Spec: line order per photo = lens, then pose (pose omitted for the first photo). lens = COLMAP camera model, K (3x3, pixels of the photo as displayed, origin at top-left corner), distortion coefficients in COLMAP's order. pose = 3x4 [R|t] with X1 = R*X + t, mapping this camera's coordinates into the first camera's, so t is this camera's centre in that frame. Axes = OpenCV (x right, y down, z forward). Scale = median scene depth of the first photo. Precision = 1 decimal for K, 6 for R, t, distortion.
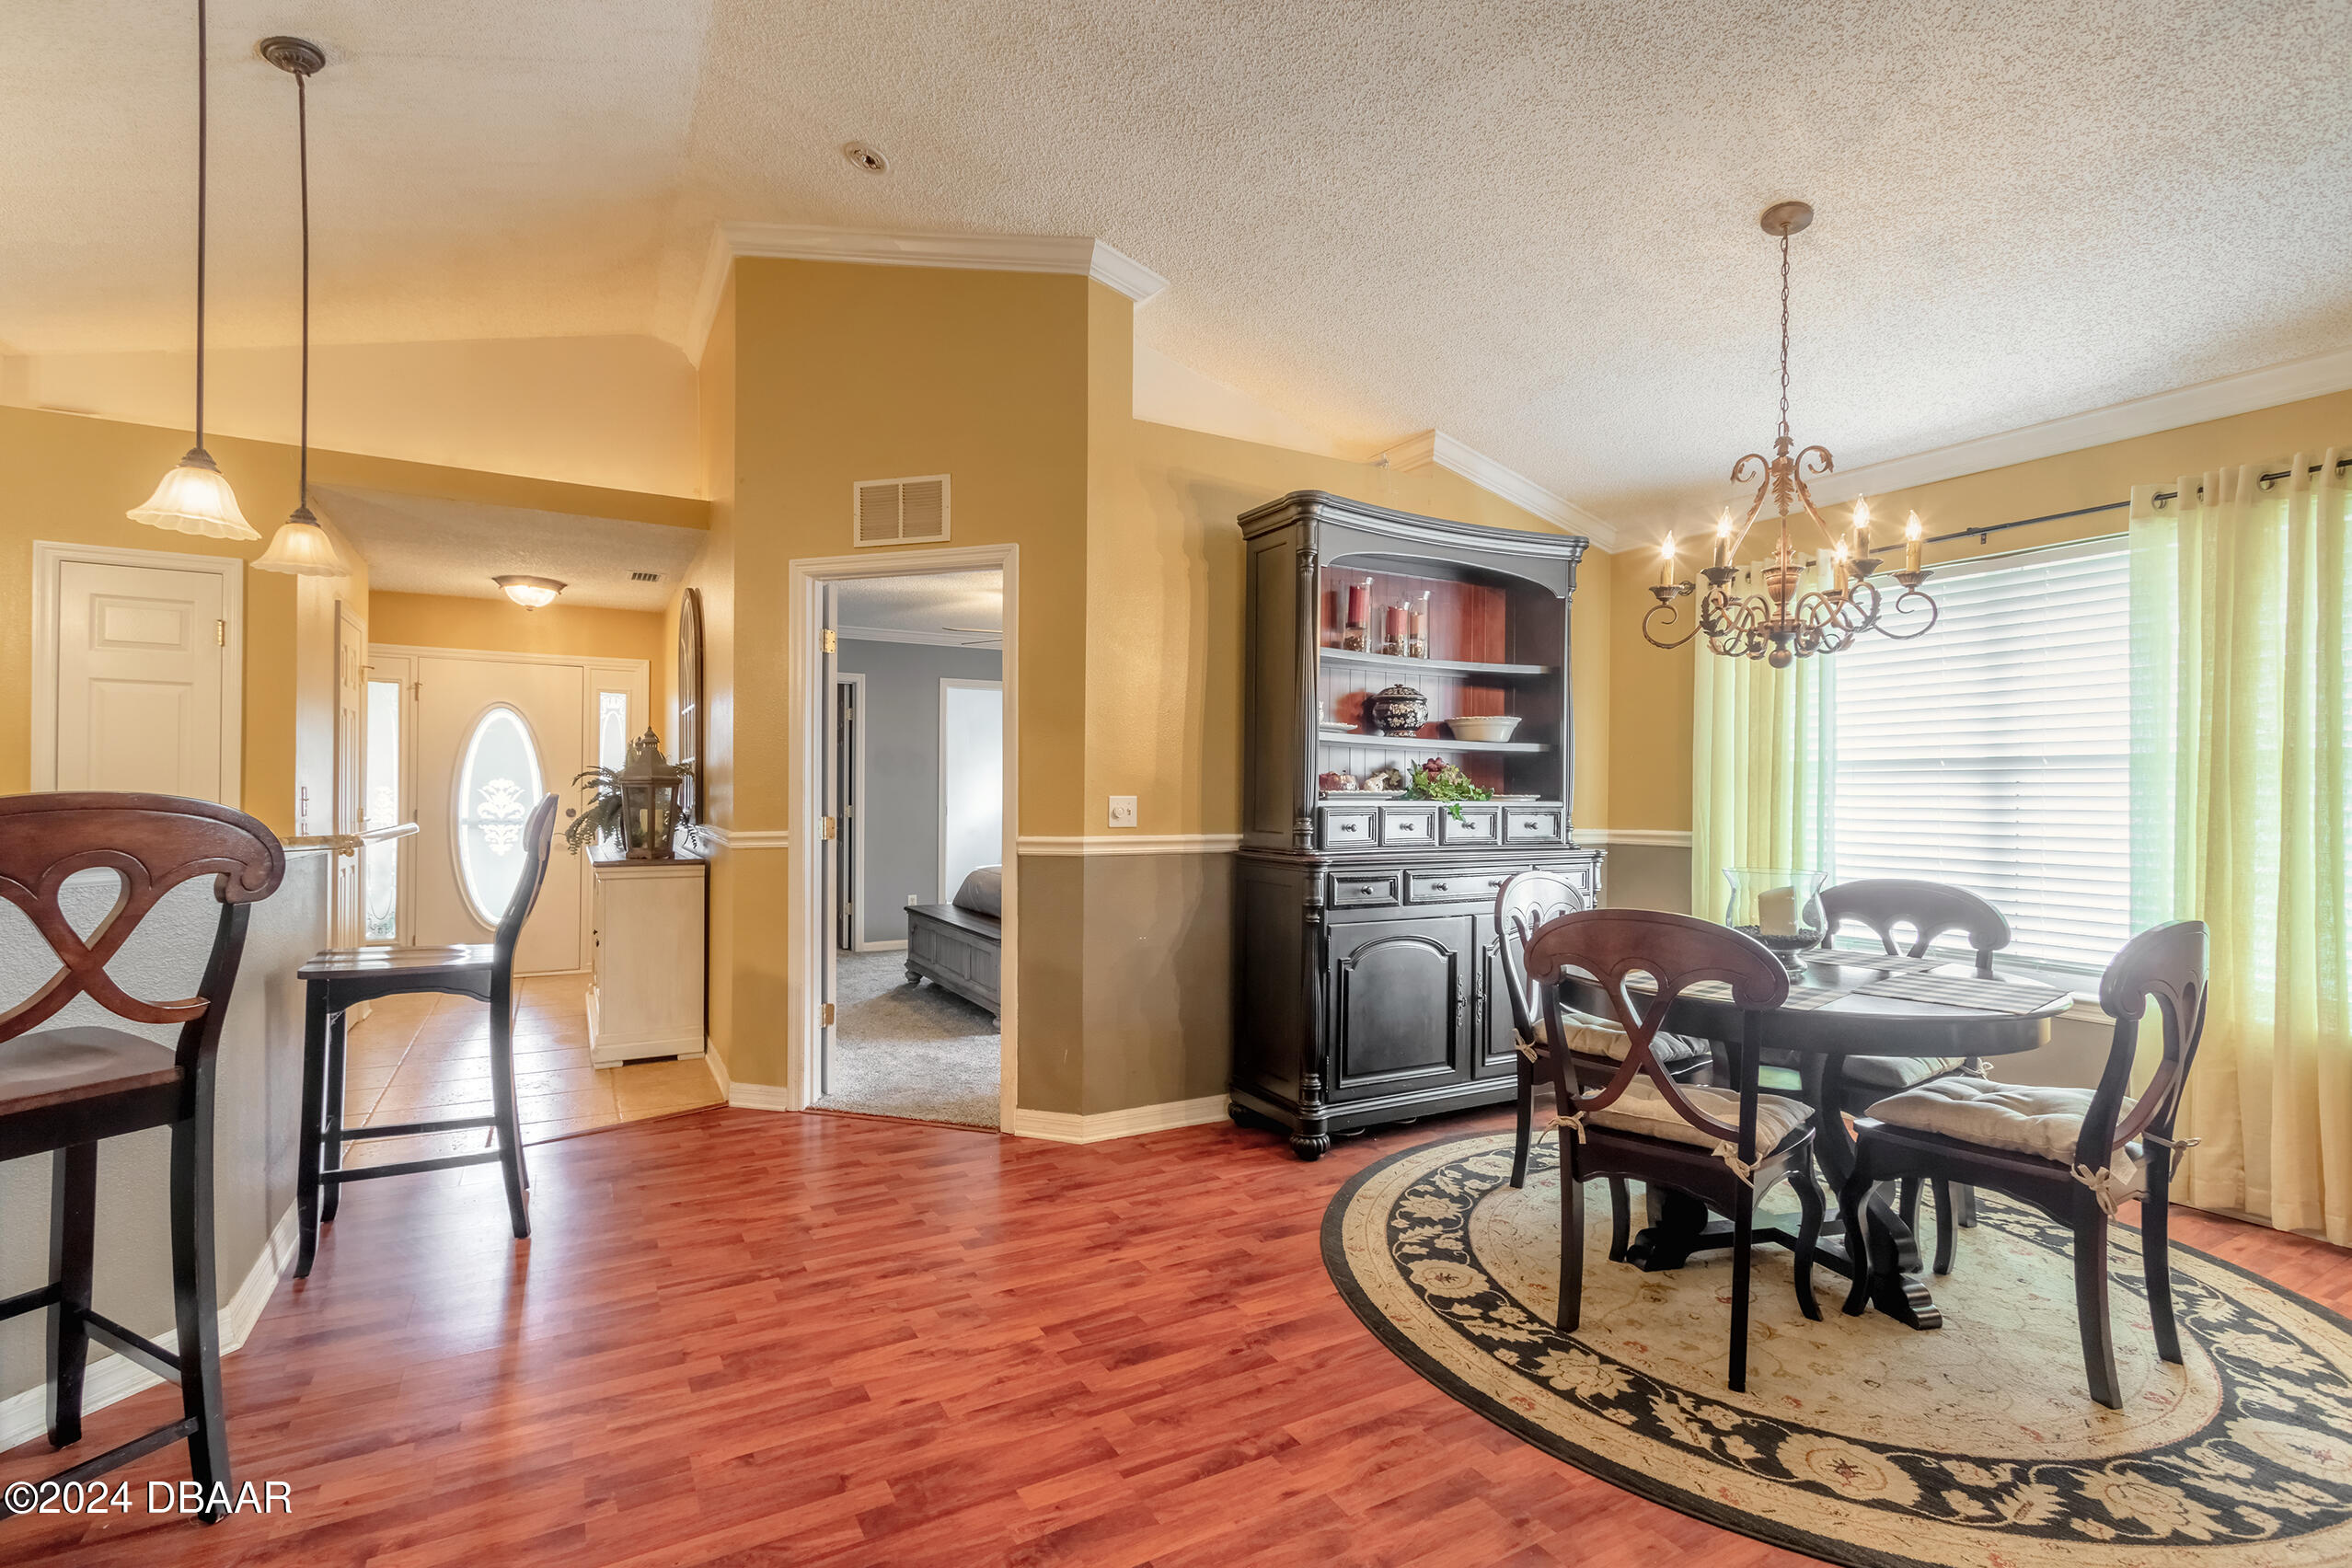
lens RADIAL K [[1095.9, 0, 1176.0], [0, 1095.9, 784.0], [0, 0, 1]] dist [0.044942, -0.000113]
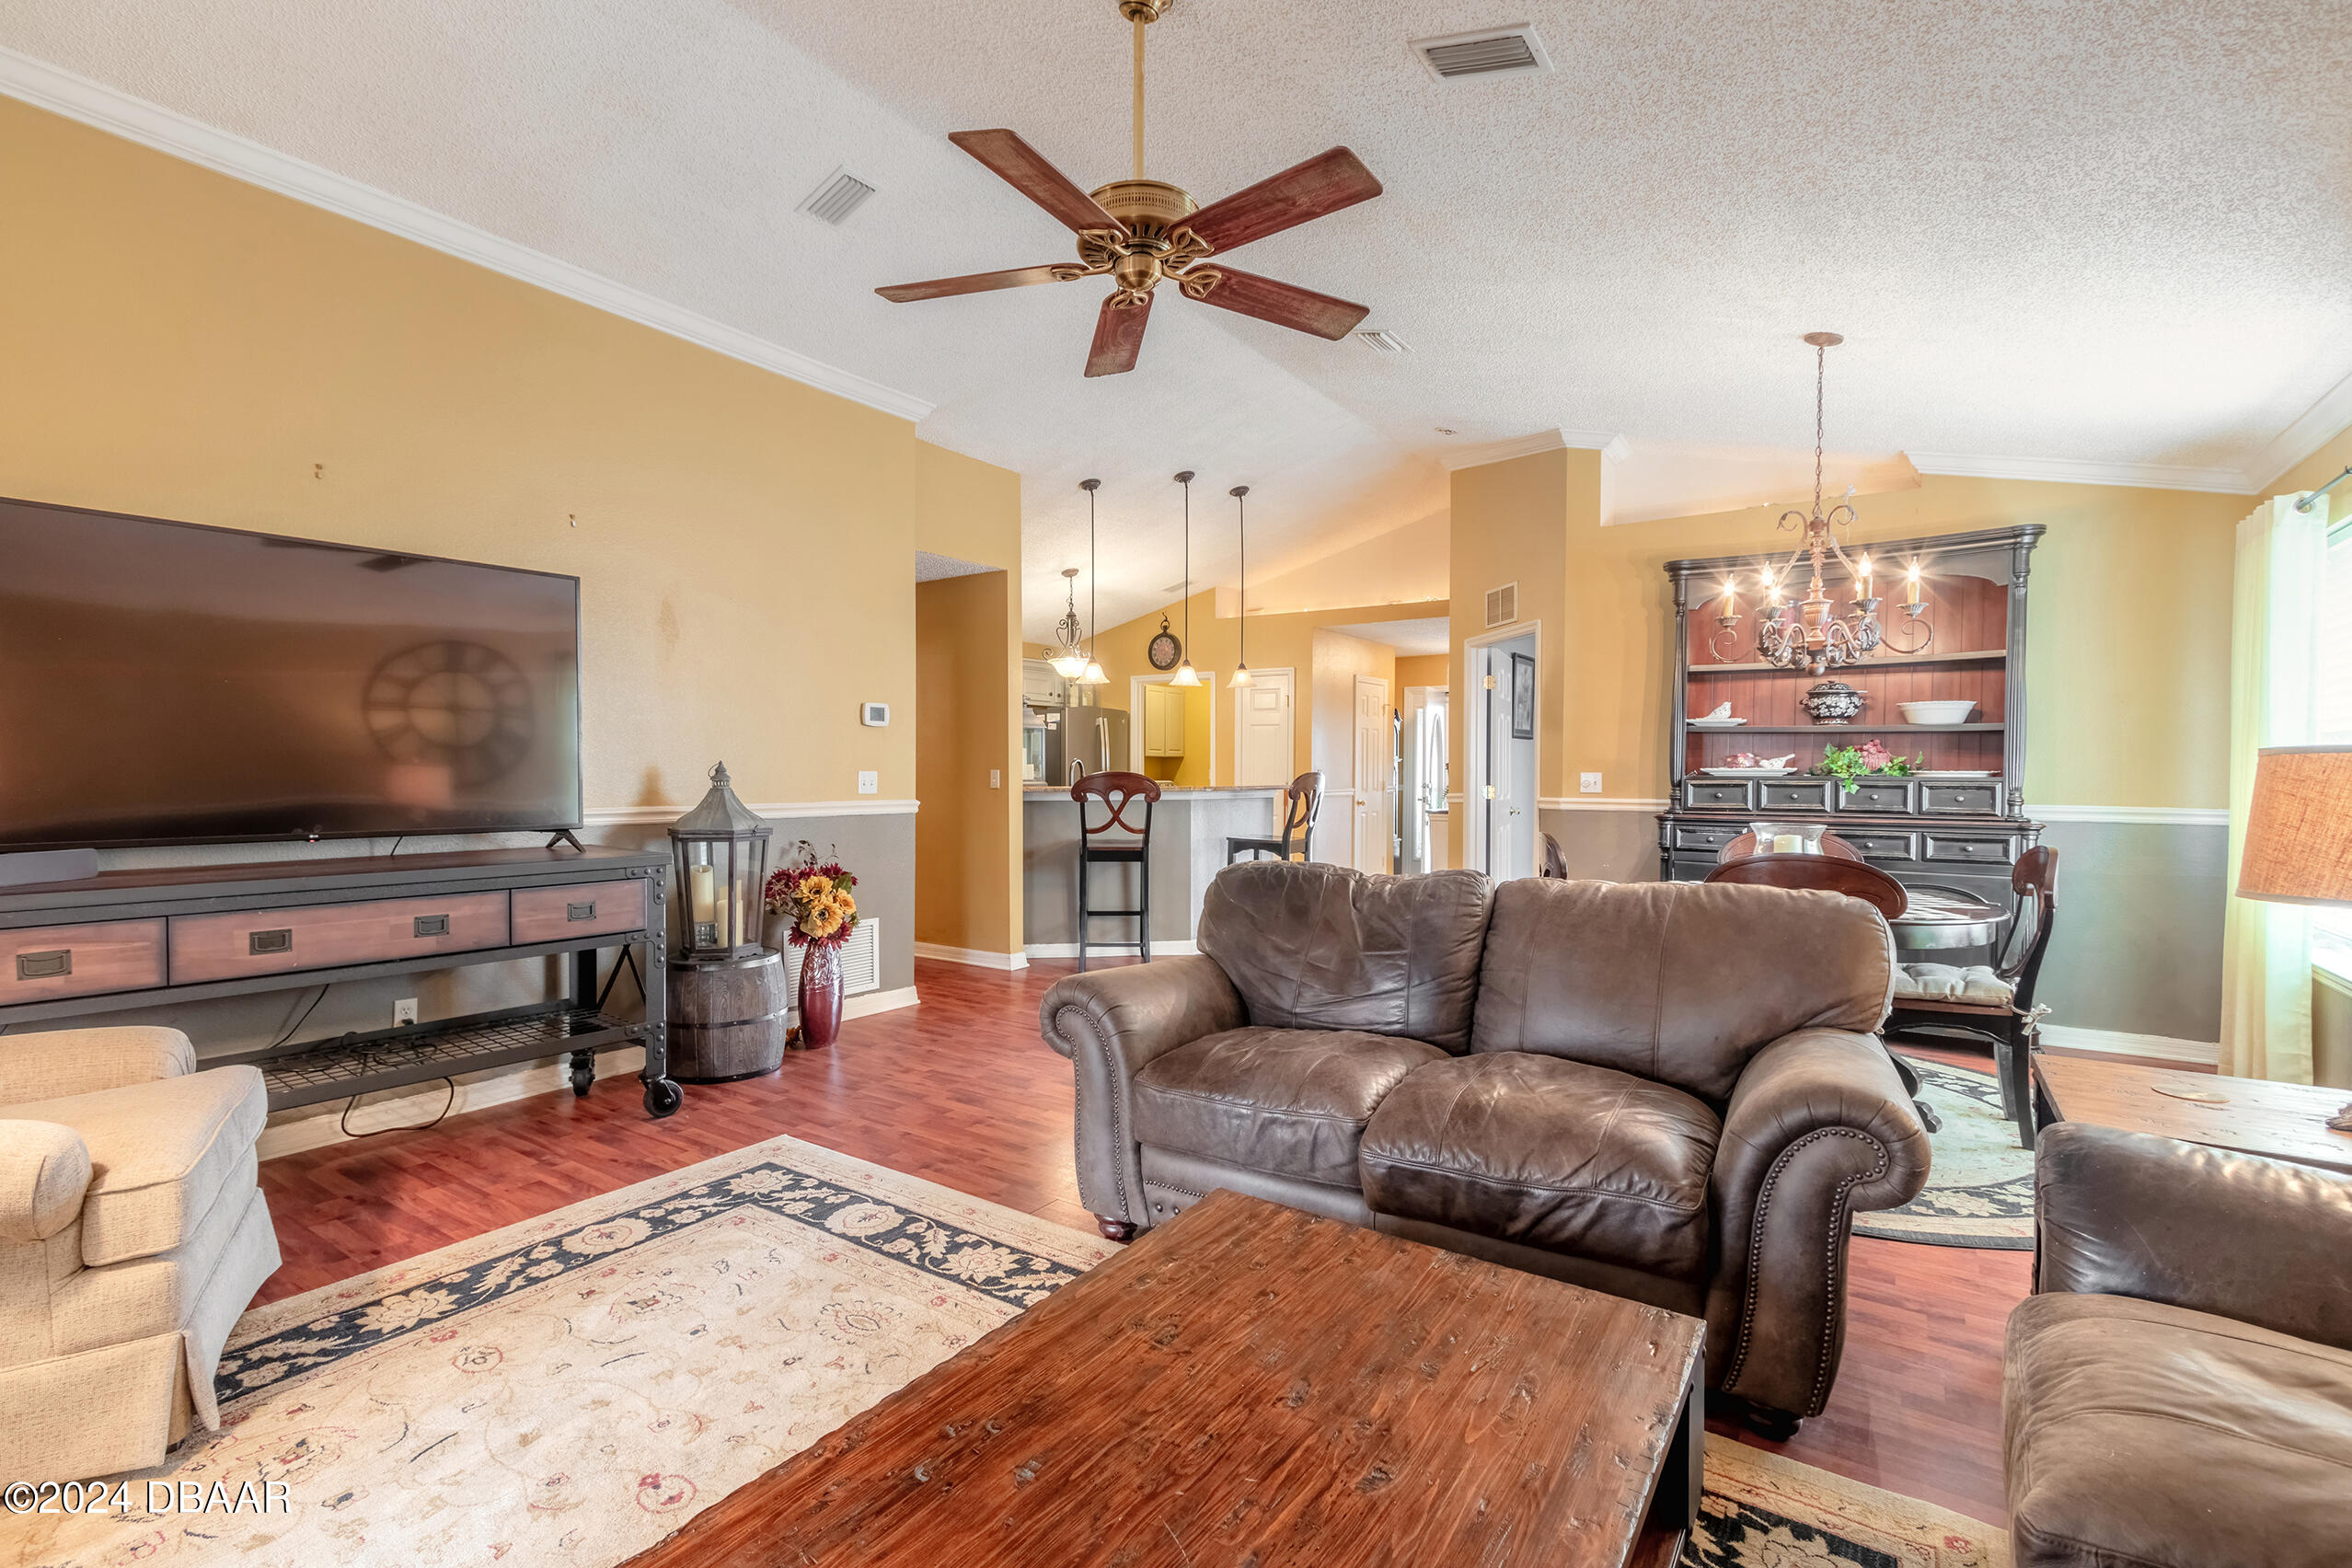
lens RADIAL K [[1095.9, 0, 1176.0], [0, 1095.9, 784.0], [0, 0, 1]] dist [0.044942, -0.000113]
pose [[0.458945, 0.009449, -0.888414, 1.048672], [0.009017, 0.999842, 0.015293, -0.002214], [0.888419, -0.015029, 0.458788, -0.233388]]
